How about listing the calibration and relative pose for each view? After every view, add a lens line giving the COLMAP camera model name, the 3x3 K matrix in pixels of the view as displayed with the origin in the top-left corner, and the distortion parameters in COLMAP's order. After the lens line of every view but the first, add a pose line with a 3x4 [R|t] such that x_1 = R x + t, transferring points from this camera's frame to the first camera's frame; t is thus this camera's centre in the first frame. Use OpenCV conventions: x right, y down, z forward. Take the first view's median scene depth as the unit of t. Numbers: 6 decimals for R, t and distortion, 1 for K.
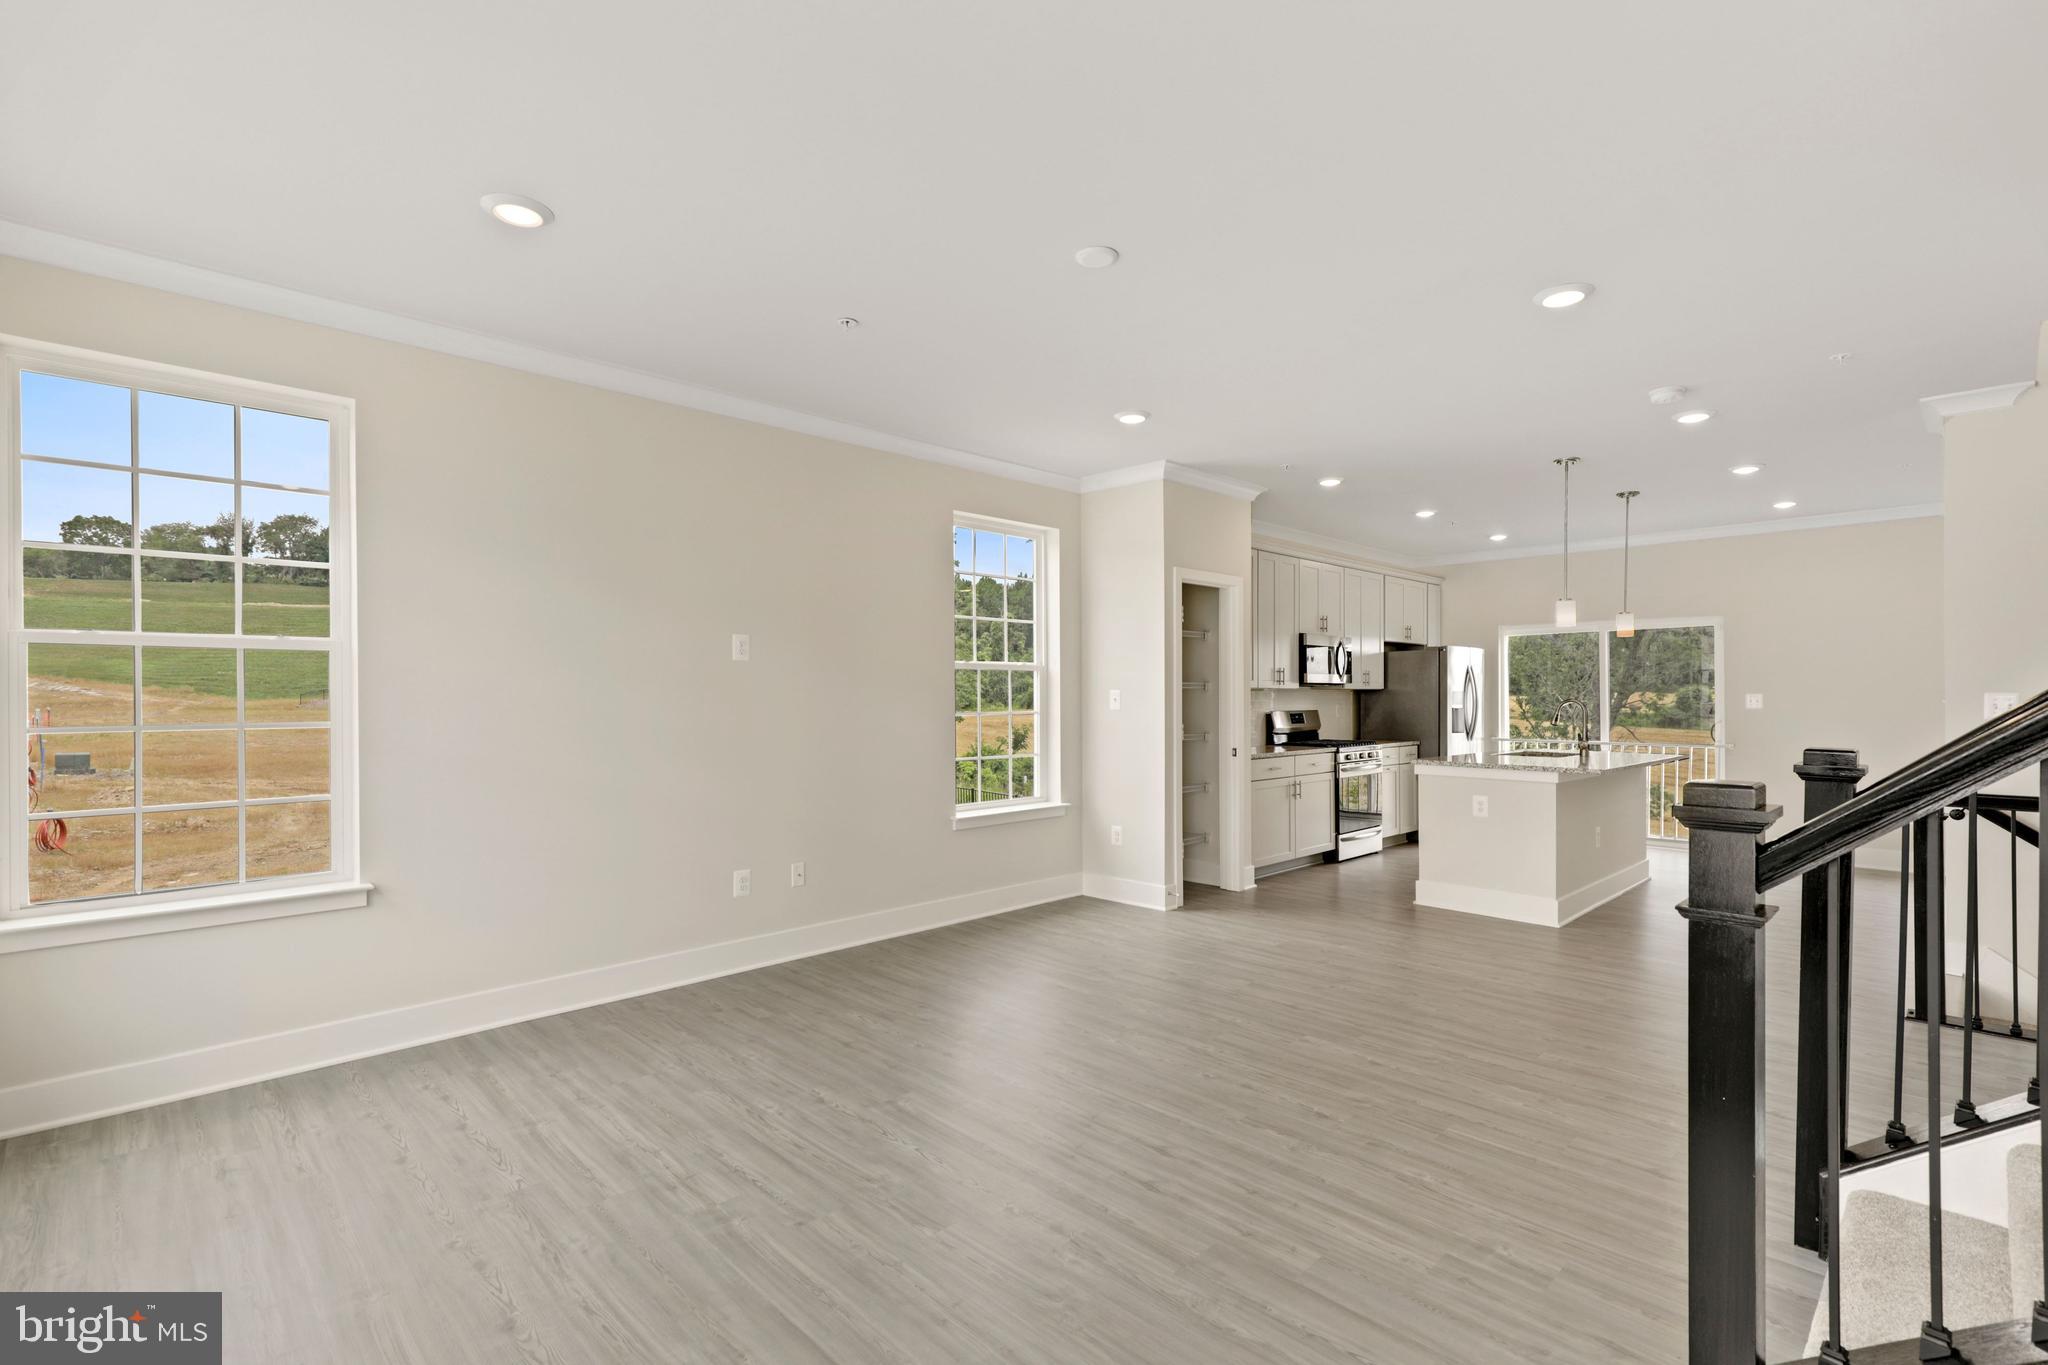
lens RADIAL K [[925.7, 0, 1026.4], [0, 925.7, 669.8], [0, 0, 1]] dist [0.012951, -0.000886]
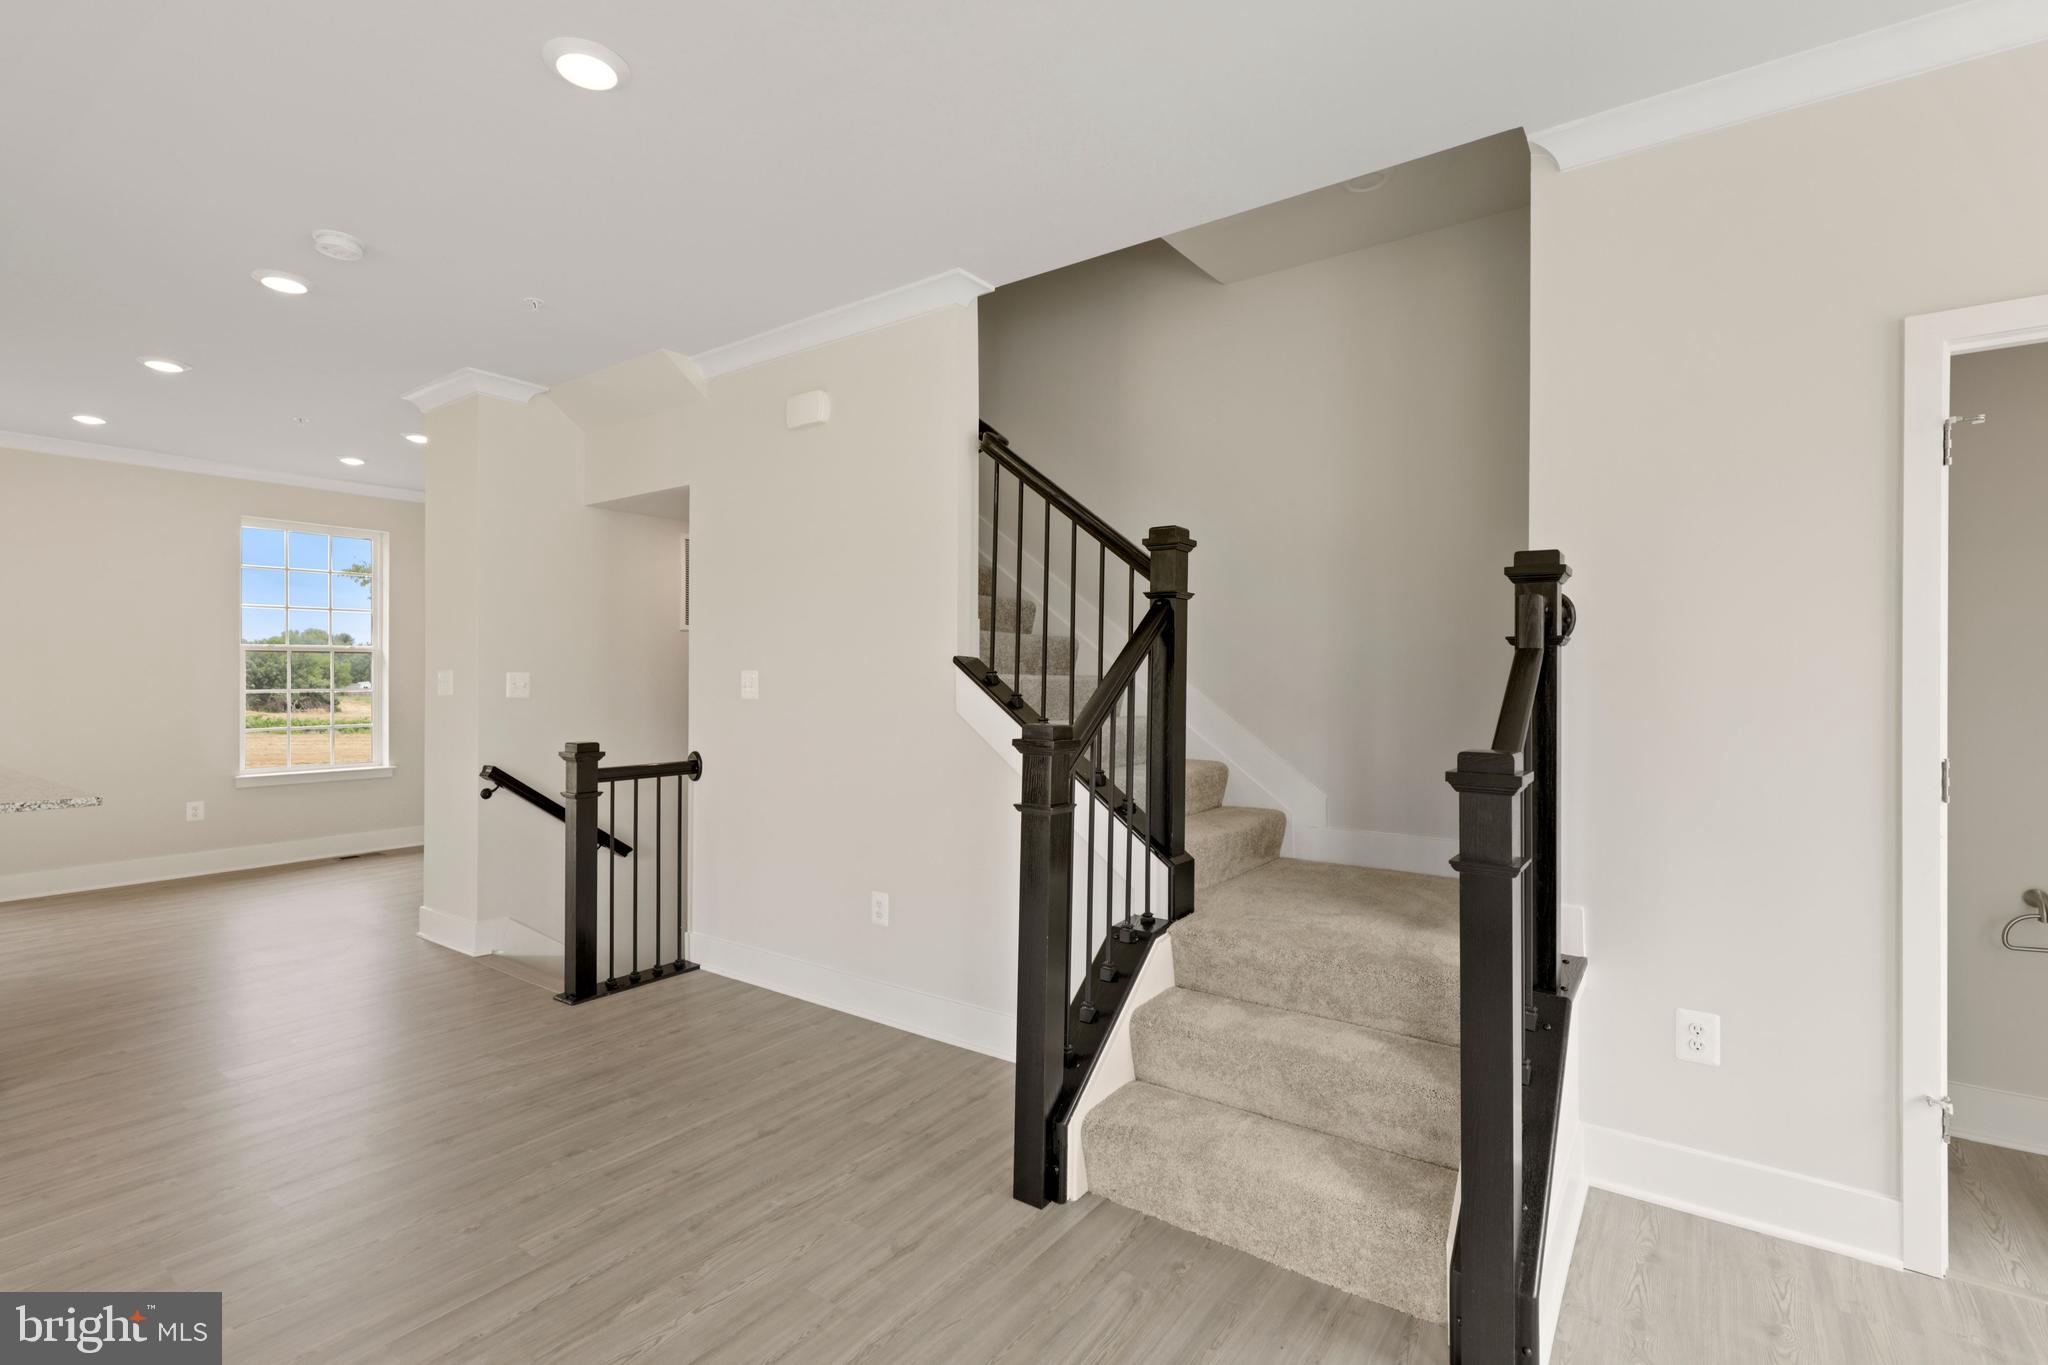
lens RADIAL K [[925.7, 0, 1026.4], [0, 925.7, 669.8], [0, 0, 1]] dist [0.012951, -0.000886]
pose [[-0.189226, 0.019030, 0.981749, -0.125823], [-0.034235, 0.999076, -0.025964, 0.039553], [-0.981337, -0.038523, -0.188400, 0.859688]]
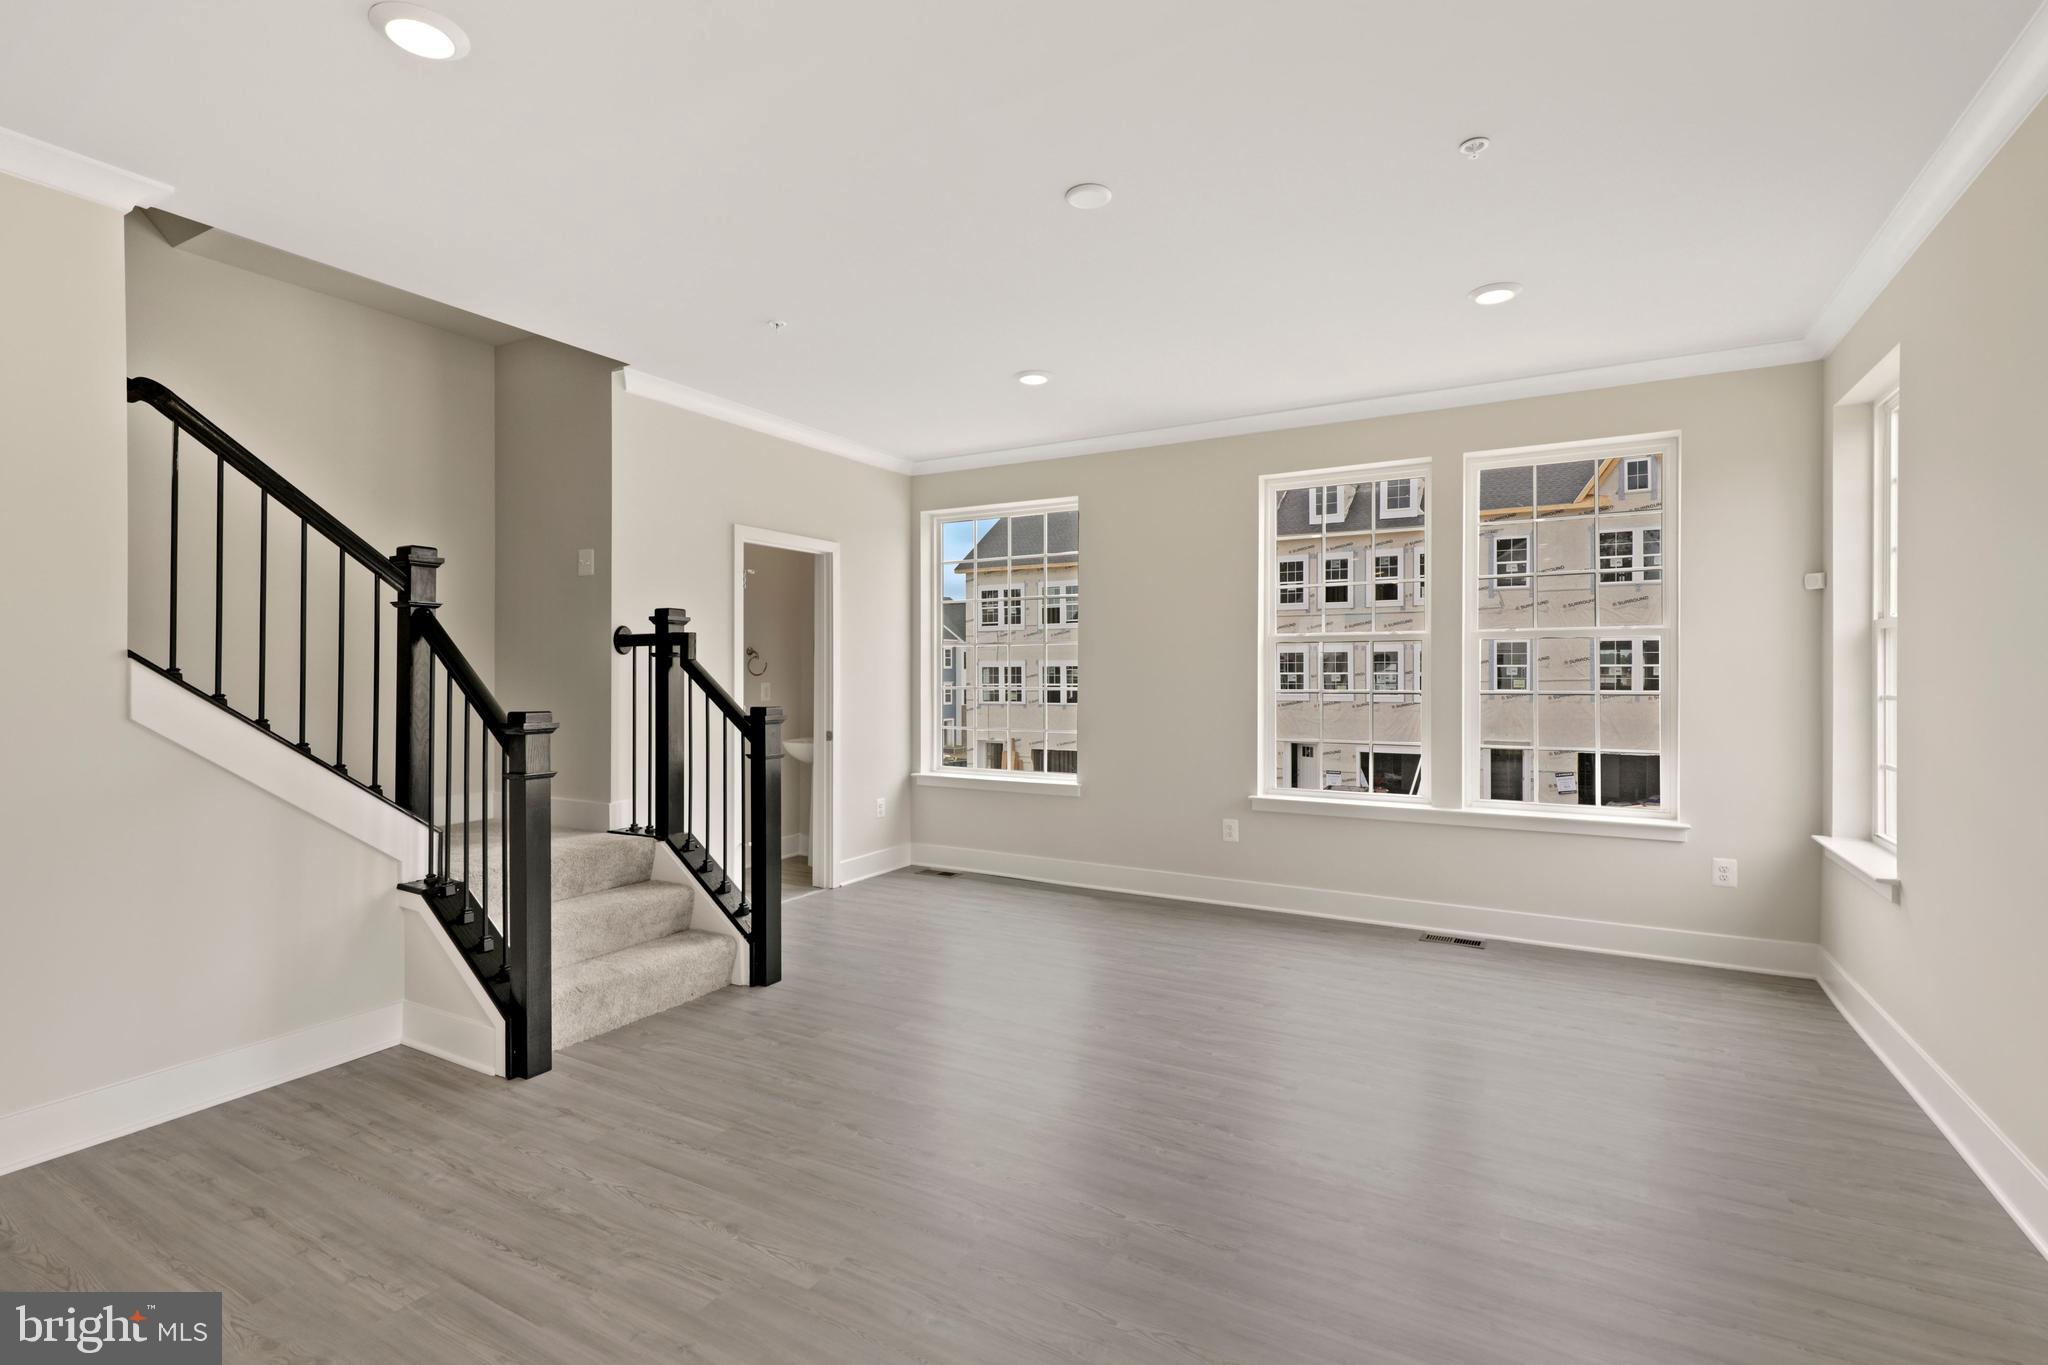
lens RADIAL K [[925.7, 0, 1026.4], [0, 925.7, 669.8], [0, 0, 1]] dist [0.012951, -0.000886]
pose [[-0.958400, 0.002314, -0.285418, 0.378687], [0.011398, 0.999480, -0.030170, 0.051335], [0.285200, -0.032168, -0.957928, 1.780330]]
